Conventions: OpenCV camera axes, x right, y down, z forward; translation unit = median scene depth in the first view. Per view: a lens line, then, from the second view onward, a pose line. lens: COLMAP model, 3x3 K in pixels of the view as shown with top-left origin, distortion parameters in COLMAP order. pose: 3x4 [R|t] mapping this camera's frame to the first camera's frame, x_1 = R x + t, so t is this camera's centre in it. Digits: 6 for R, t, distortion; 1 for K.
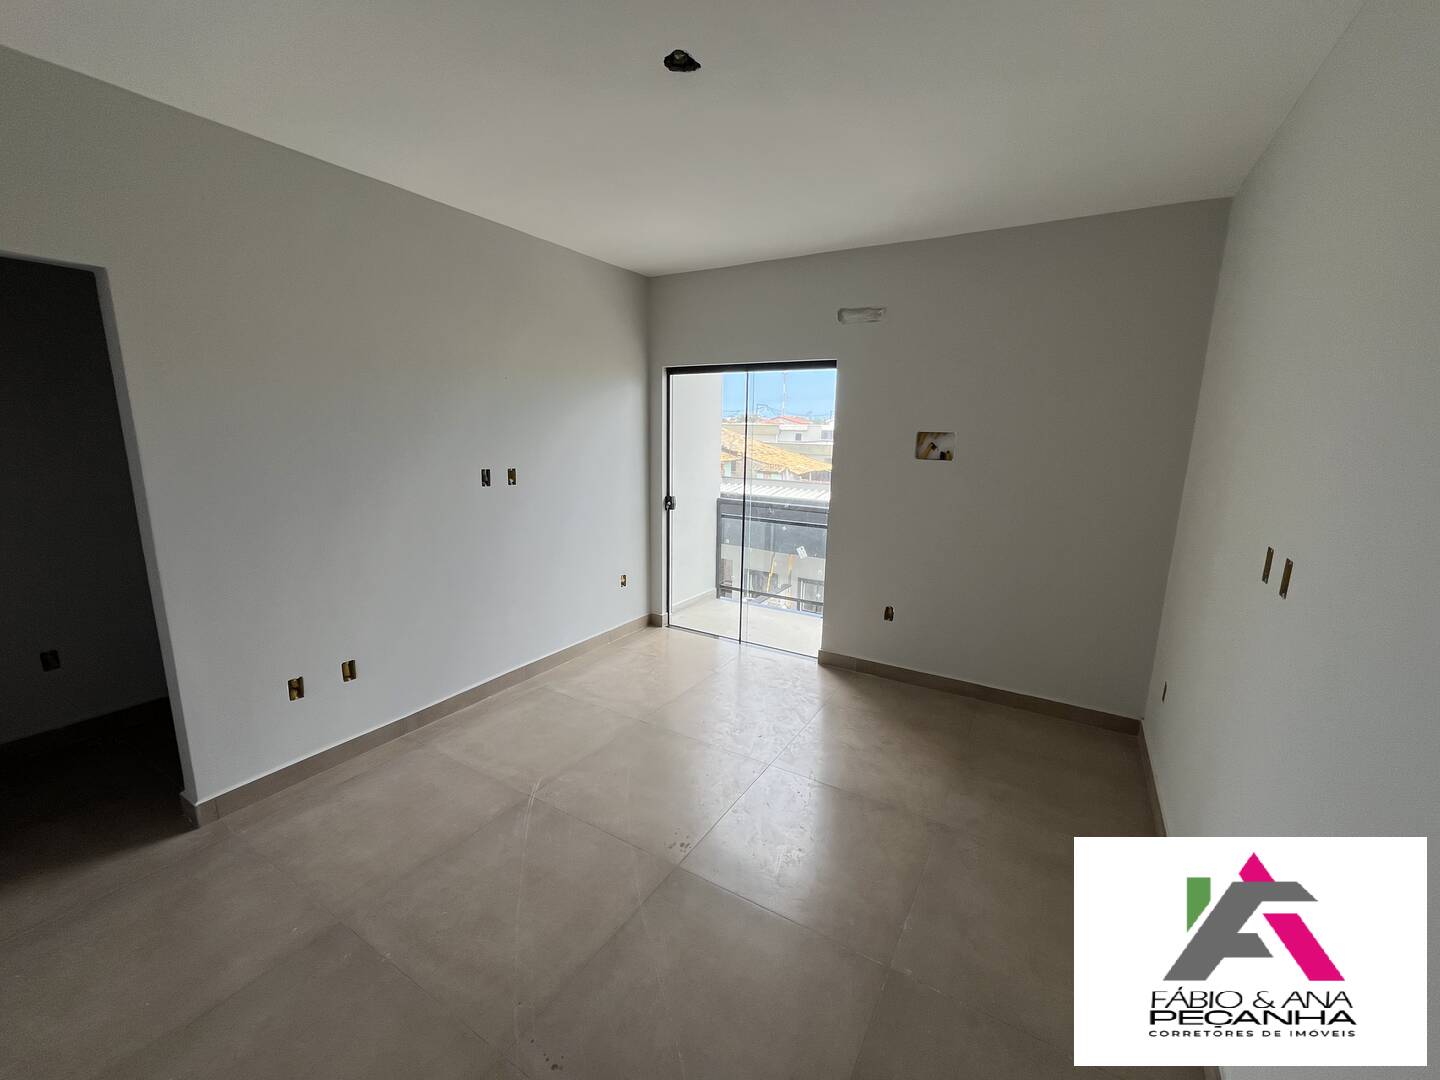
lens RADIAL K [[583.1, 0, 719.4], [0, 583.1, 542.4], [0, 0, 1]] dist [-0.003713, 0.000102]
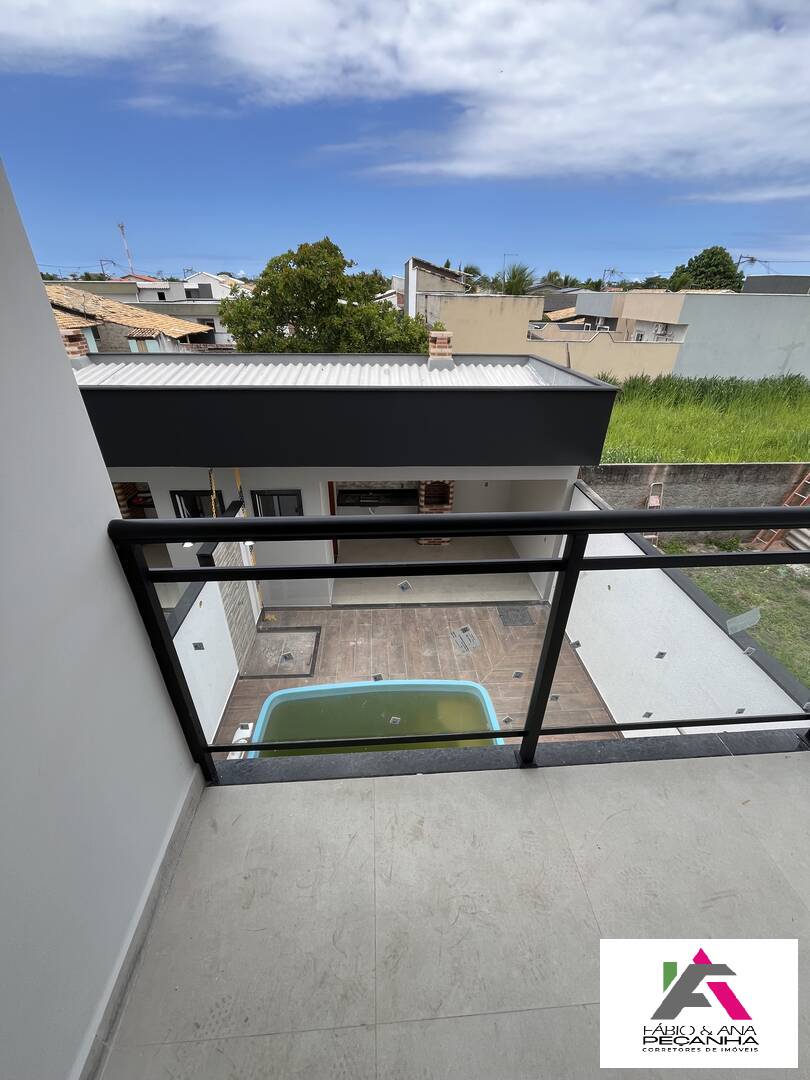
lens RADIAL K [[437.3, 0, 405.9], [0, 437.3, 539.5], [0, 0, 1]] dist [-0.003713, 0.000102]
pose [[0.825216, -0.282077, 0.489338, -0.000969], [0.107483, 0.928959, 0.354235, -0.018517], [-0.554497, -0.239725, 0.796910, 0.099384]]
